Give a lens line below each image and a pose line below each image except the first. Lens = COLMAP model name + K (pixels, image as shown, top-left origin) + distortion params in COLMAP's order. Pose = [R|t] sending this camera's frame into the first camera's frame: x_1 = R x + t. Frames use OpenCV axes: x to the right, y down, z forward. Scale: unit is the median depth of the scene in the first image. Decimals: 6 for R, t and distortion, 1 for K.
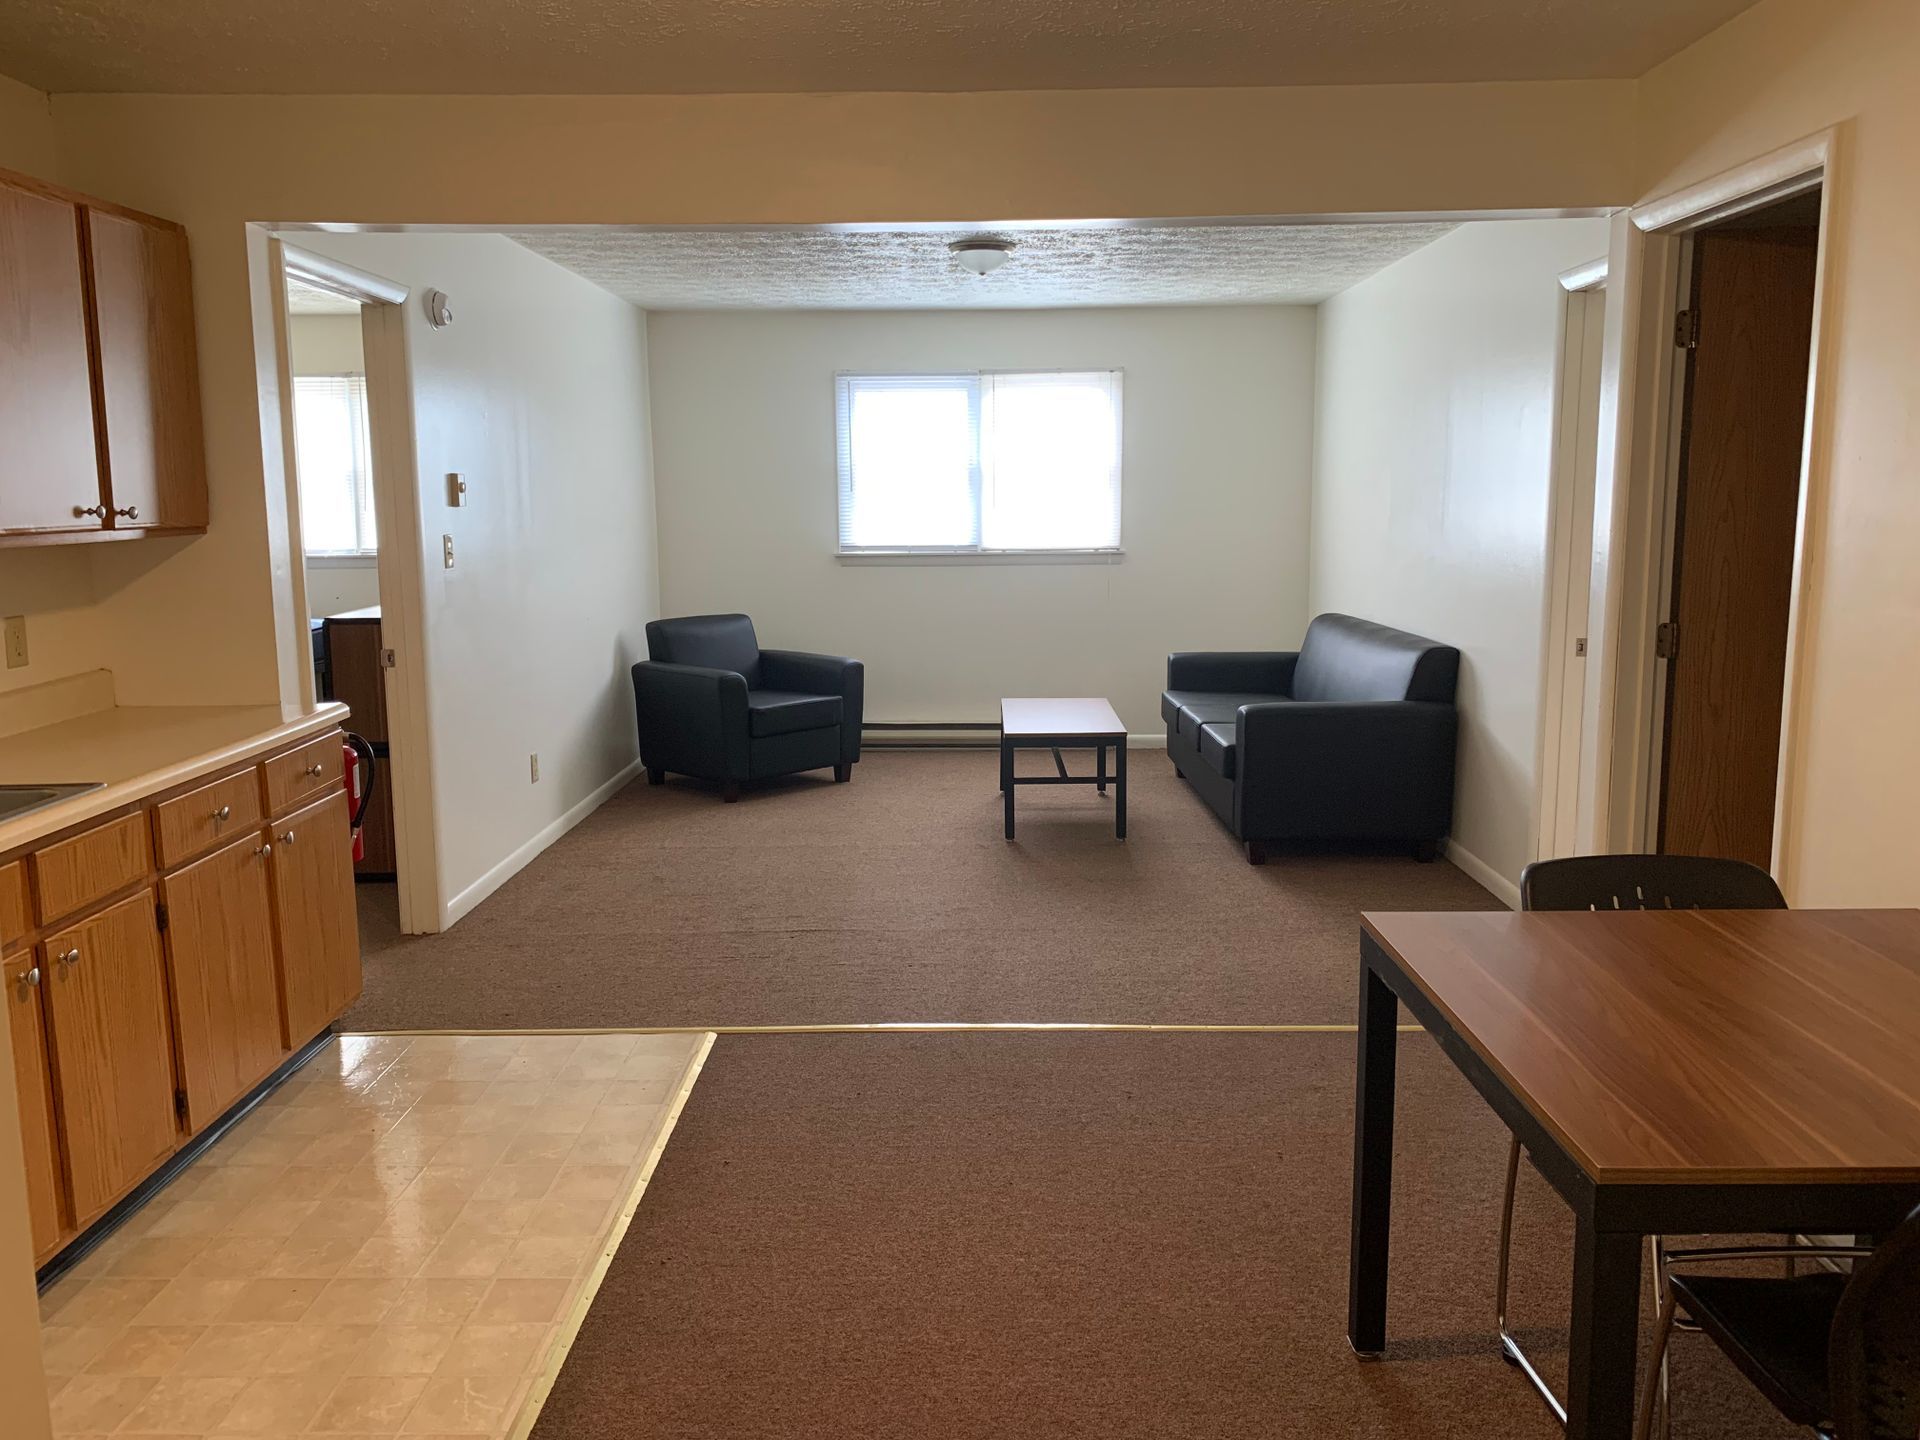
lens RADIAL K [[1495.3, 0, 960.0], [0, 1495.3, 720.0], [0, 0, 1]] dist [0.415606, -0.002075]
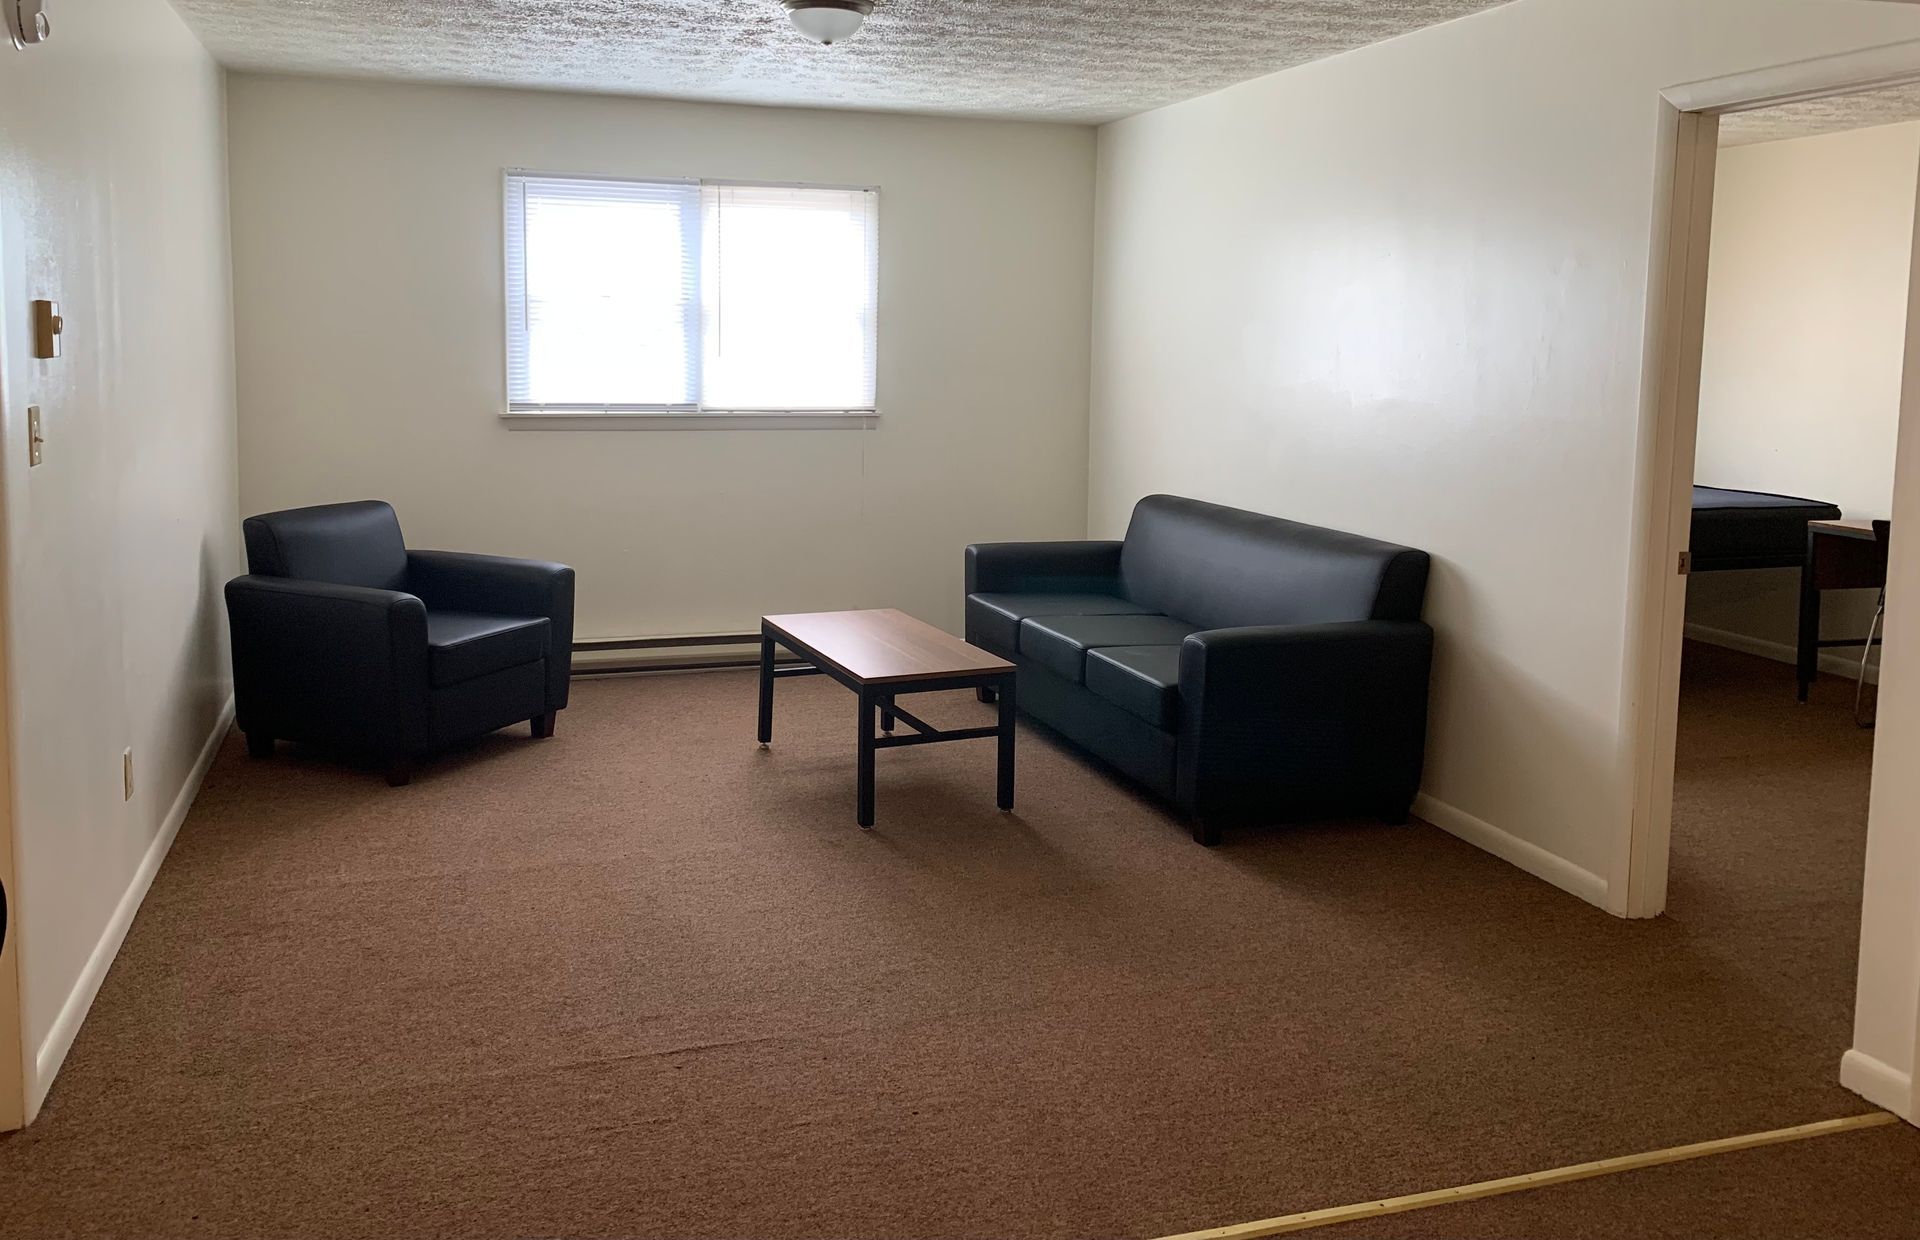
lens RADIAL K [[1601.0, 0, 956.4], [0, 1601.0, 554.4], [0, 0, 1]] dist [0.079010, 0.065572]
pose [[0.952785, -0.021564, 0.302878, -0.121171], [0.025741, 0.999621, -0.009806, -0.032256], [-0.302551, 0.017139, 0.952979, 0.212503]]
